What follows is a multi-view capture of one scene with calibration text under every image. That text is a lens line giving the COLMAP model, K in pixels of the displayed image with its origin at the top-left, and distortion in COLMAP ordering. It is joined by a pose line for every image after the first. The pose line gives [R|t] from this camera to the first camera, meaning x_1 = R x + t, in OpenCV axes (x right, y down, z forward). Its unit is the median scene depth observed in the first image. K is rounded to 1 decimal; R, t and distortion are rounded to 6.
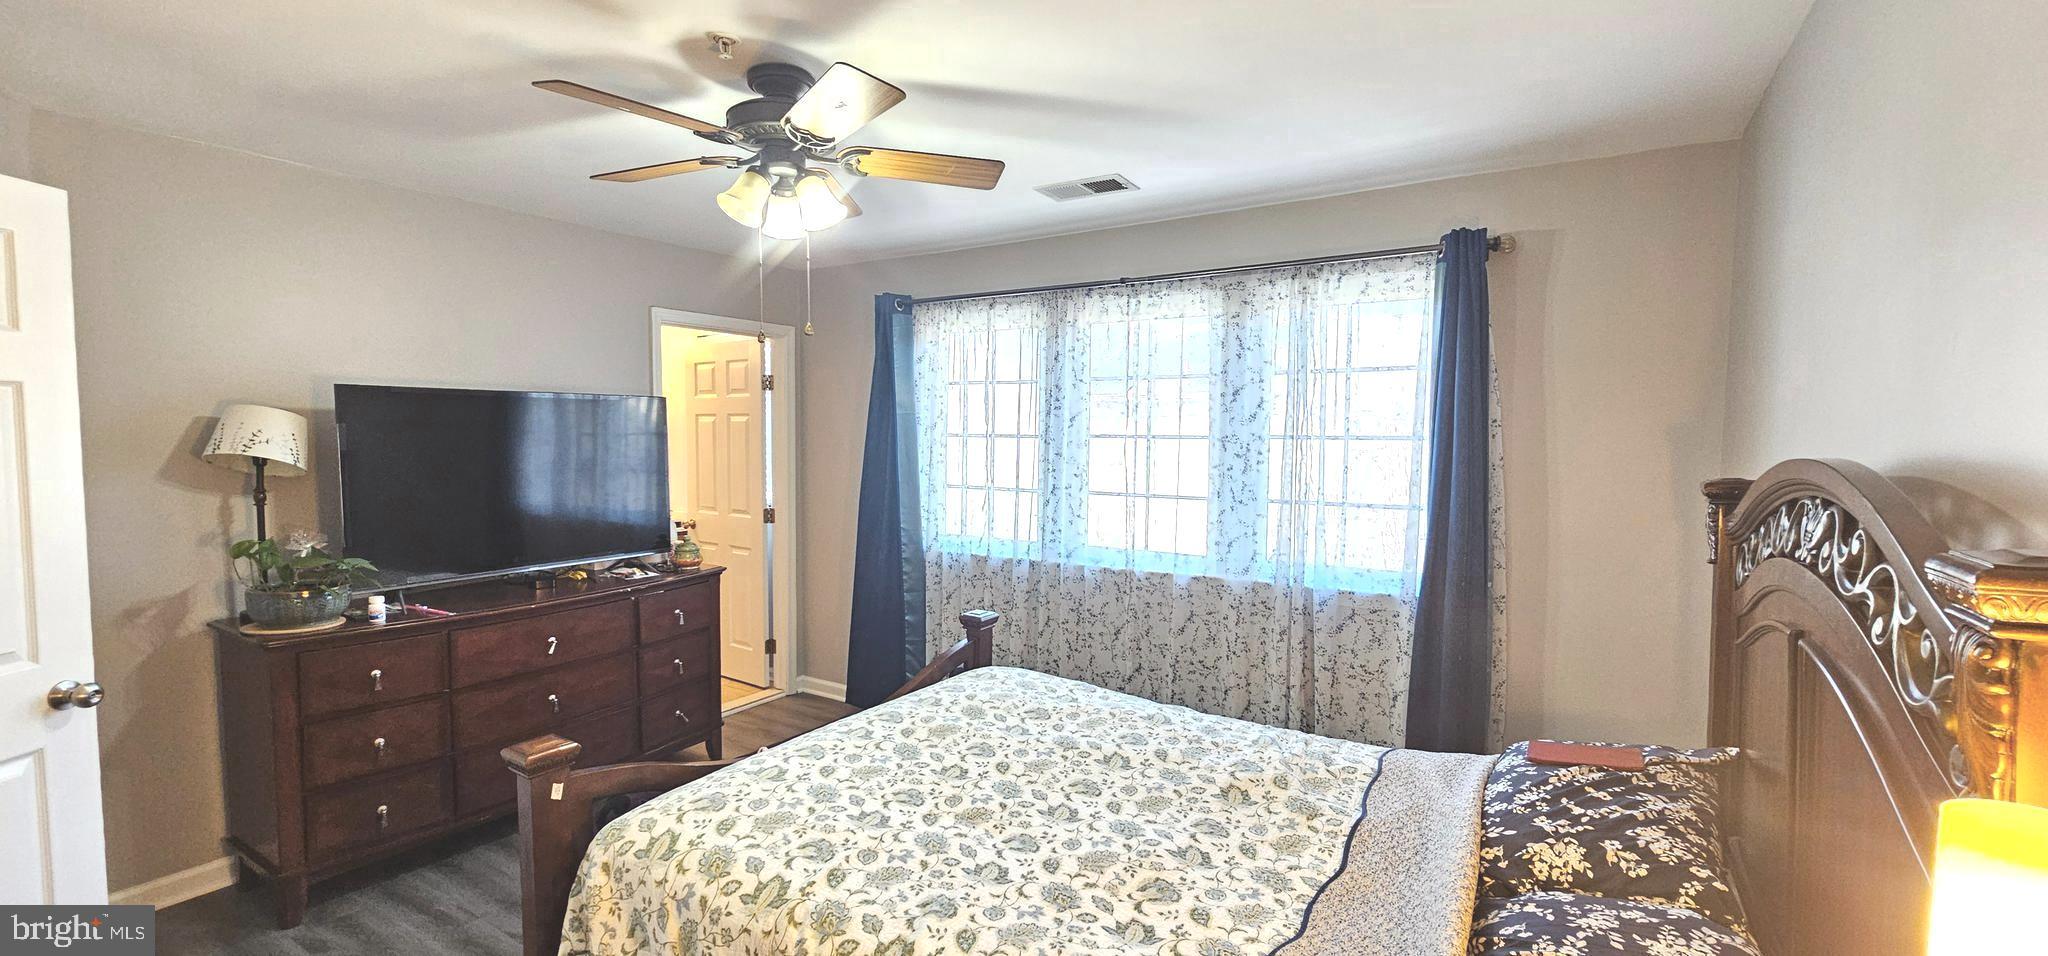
lens RADIAL K [[838.2, 0, 1031.5], [0, 838.2, 491.4], [0, 0, 1]] dist [-0.003752, 0.001606]
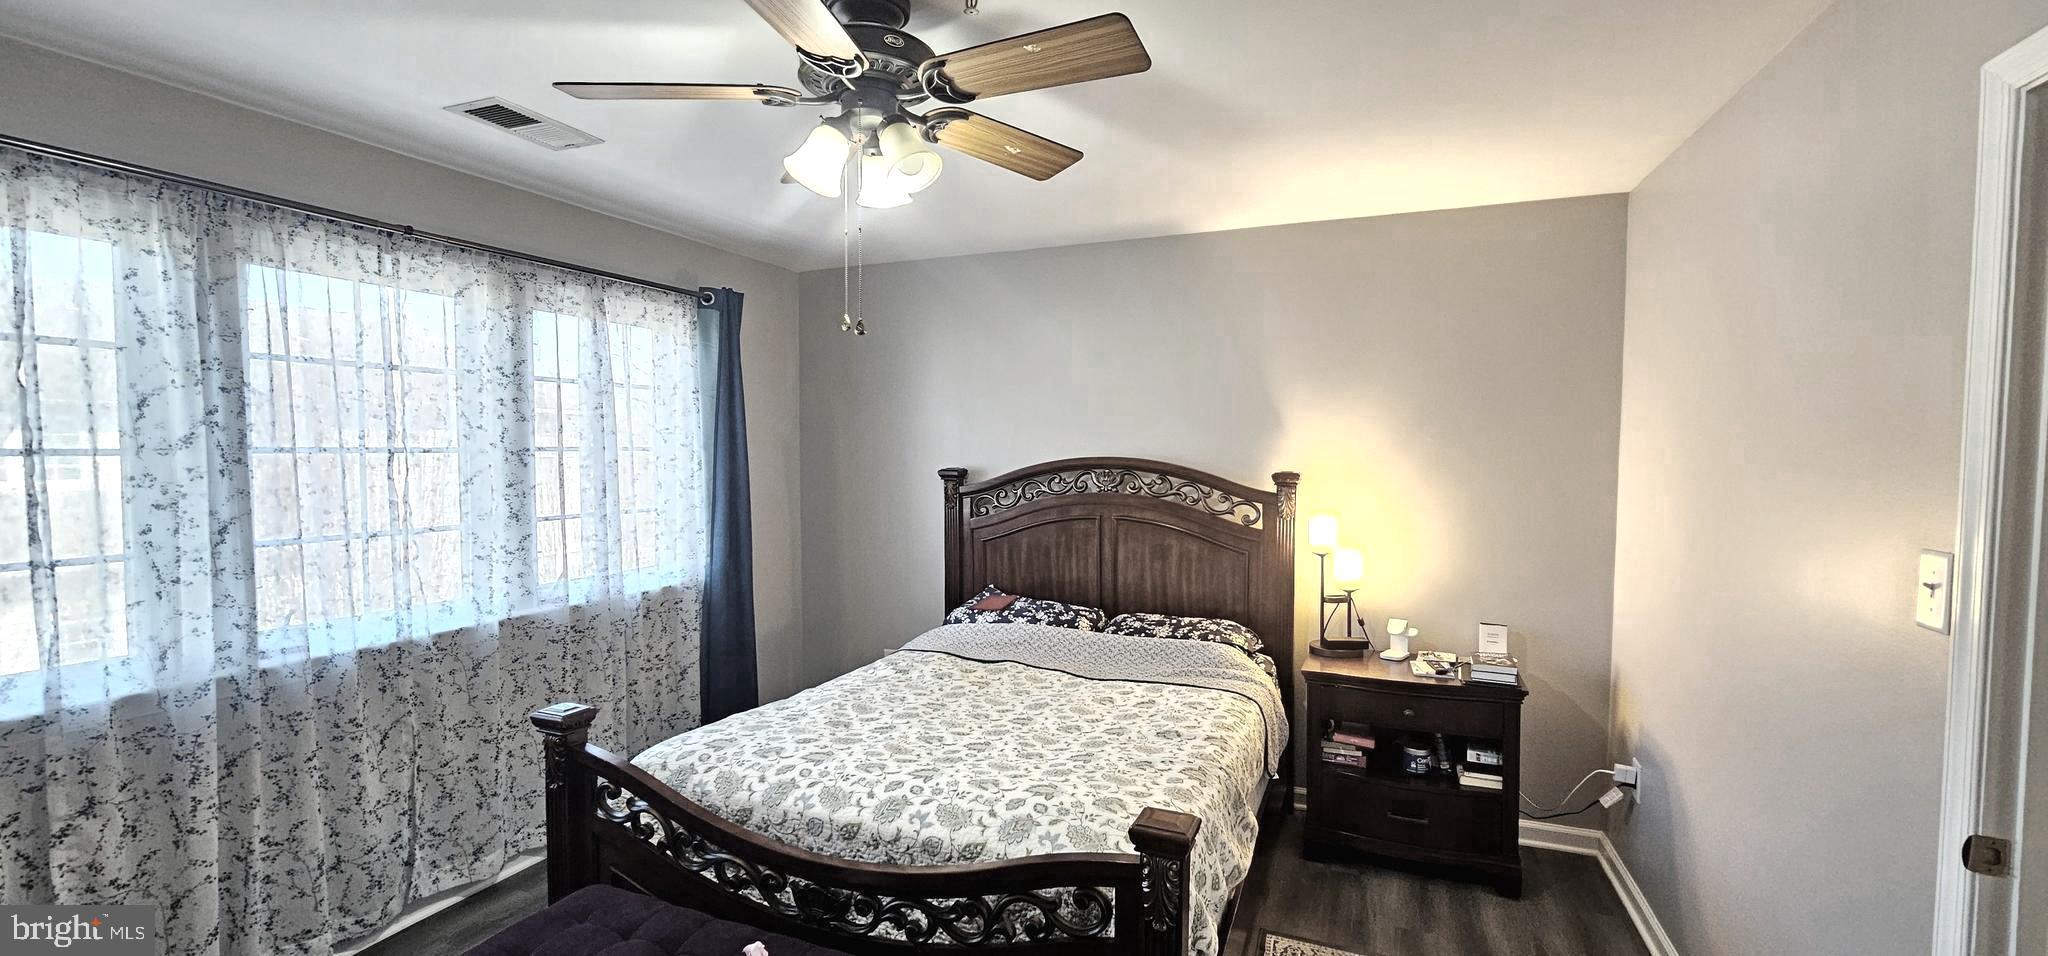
lens RADIAL K [[838.2, 0, 1027.4], [0, 838.2, 480.6], [0, 0, 1]] dist [-0.003752, 0.001606]
pose [[-0.175107, -0.047915, 0.983383, -0.769310], [0.064629, 0.996101, 0.060043, -0.055963], [-0.982426, 0.074069, -0.171328, 0.701253]]
